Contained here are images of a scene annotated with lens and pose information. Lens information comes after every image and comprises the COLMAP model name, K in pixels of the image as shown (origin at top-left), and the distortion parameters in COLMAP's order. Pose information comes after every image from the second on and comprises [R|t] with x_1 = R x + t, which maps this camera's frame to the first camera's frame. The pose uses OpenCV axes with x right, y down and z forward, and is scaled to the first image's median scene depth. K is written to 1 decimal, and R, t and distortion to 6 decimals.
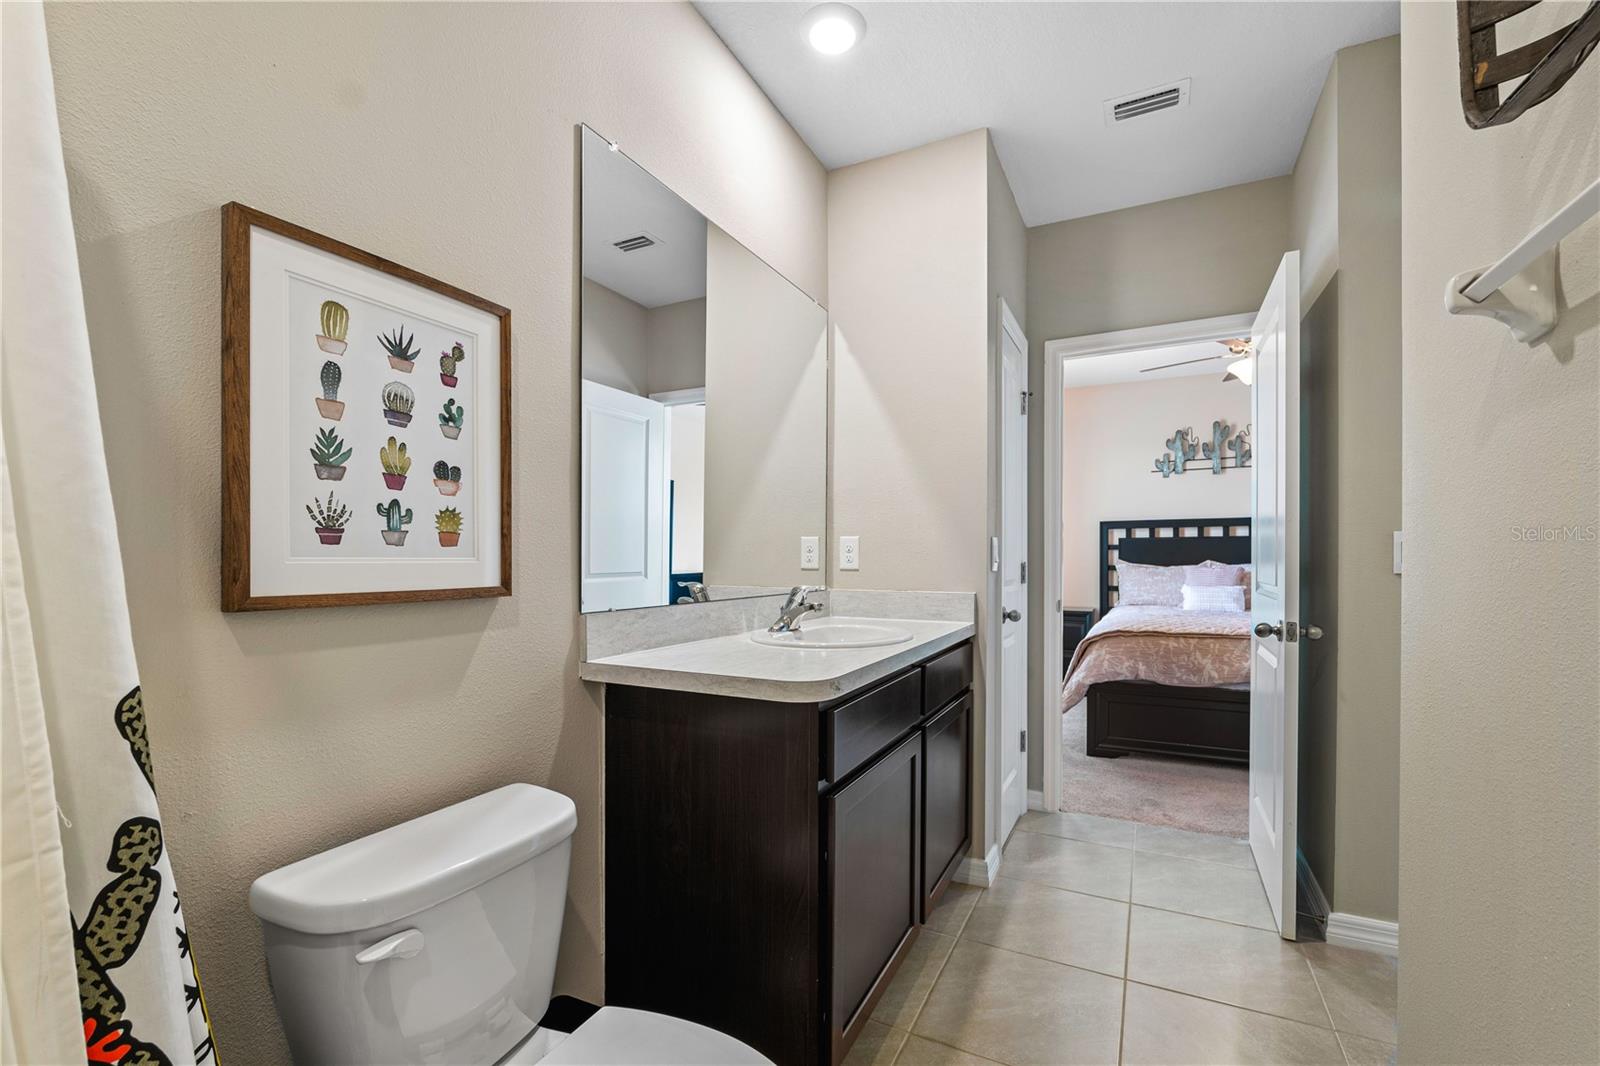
lens RADIAL K [[662.5, 0, 802.6], [0, 662.5, 559.2], [0, 0, 1]] dist [0.001214, 0.000094]
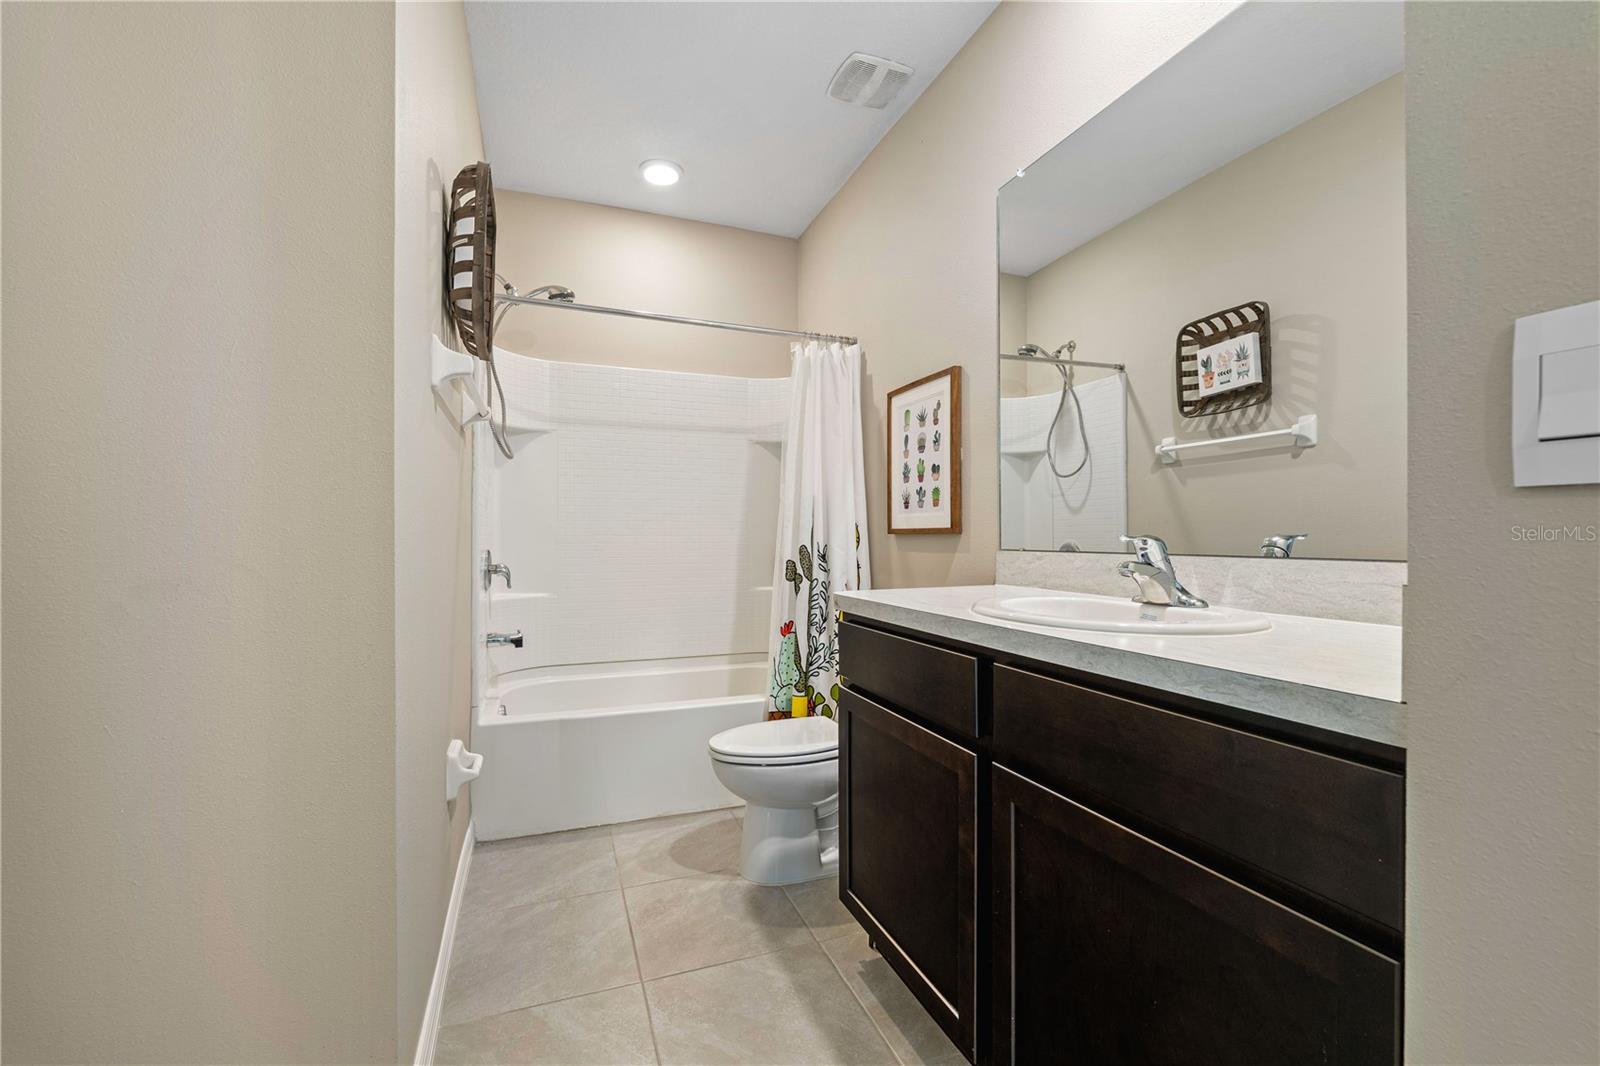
lens RADIAL K [[674.8, 0, 798.2], [0, 674.8, 527.6], [0, 0, 1]] dist [-0.013923, -0.000015]
pose [[-0.661375, -0.001393, -0.750055, 1.223053], [0.008531, 0.999920, -0.009379, 0.057793], [0.750007, -0.012602, -0.661309, 1.999869]]
